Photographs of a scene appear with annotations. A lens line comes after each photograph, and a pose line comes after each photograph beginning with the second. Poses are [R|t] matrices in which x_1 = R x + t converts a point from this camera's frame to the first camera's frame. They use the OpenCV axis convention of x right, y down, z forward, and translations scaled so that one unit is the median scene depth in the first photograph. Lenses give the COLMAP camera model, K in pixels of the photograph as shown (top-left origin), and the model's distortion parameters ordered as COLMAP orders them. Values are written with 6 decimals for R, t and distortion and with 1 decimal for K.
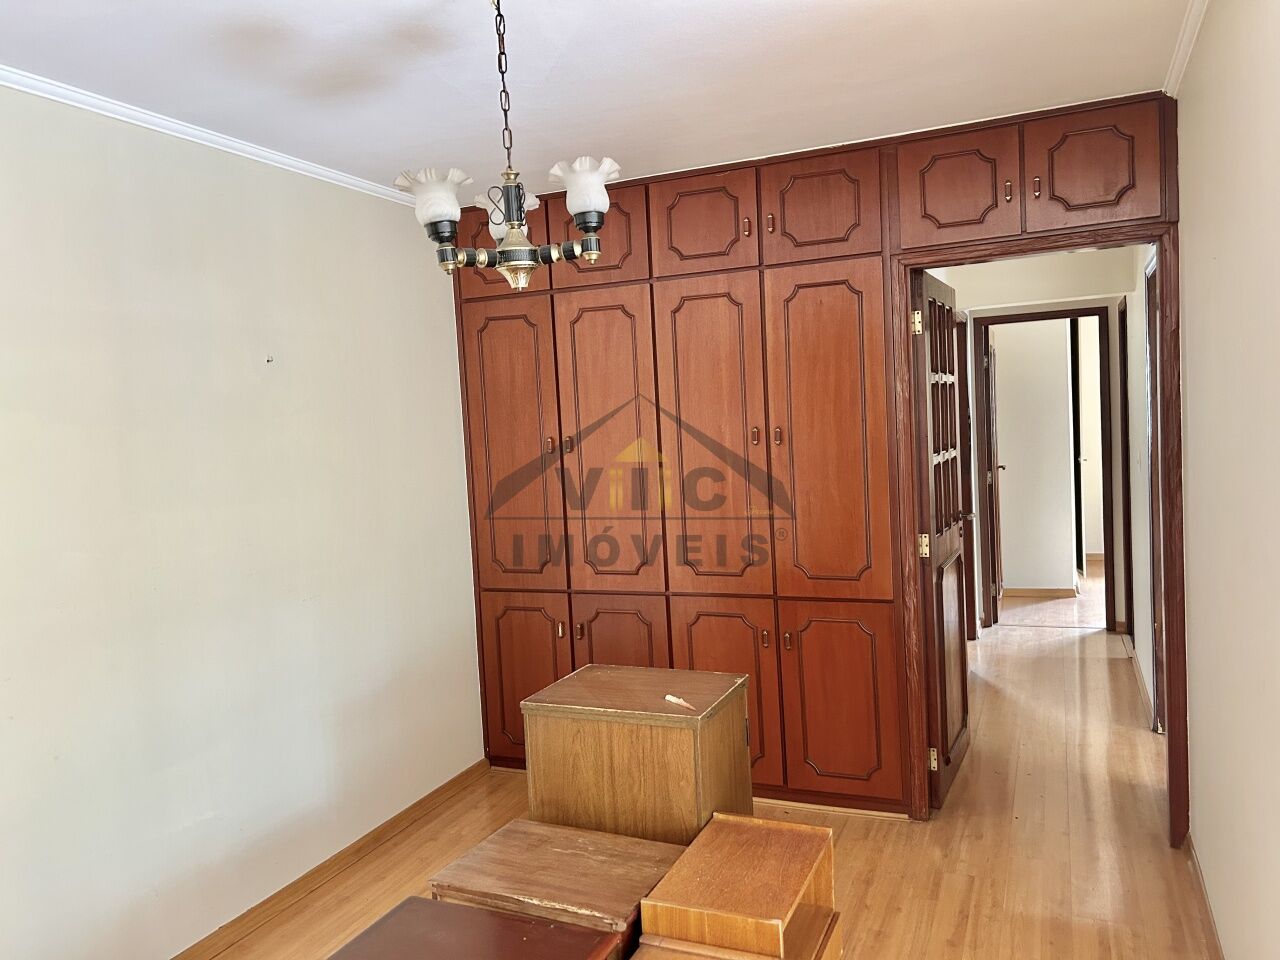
lens RADIAL K [[960.9, 0, 653.2], [0, 960.9, 480.9], [0, 0, 1]] dist [0.054849, -0.063717]
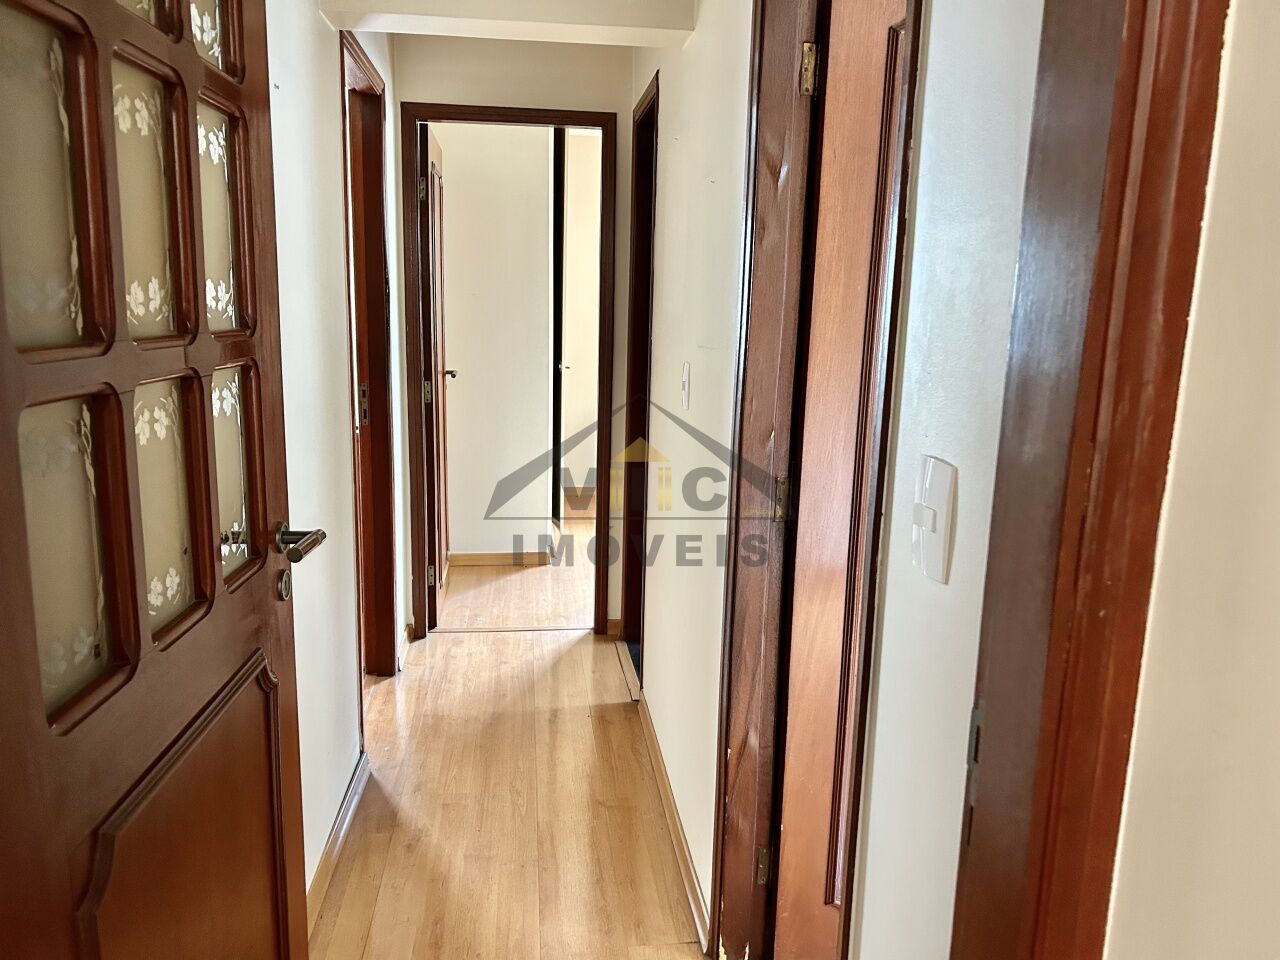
lens RADIAL K [[960.9, 0, 647.9], [0, 960.9, 488.4], [0, 0, 1]] dist [0.054849, -0.063717]
pose [[0.865962, -0.017471, 0.499804, 0.169401], [-0.040797, 0.993591, 0.105416, -0.011880], [-0.498443, -0.111676, 0.859699, 0.418638]]
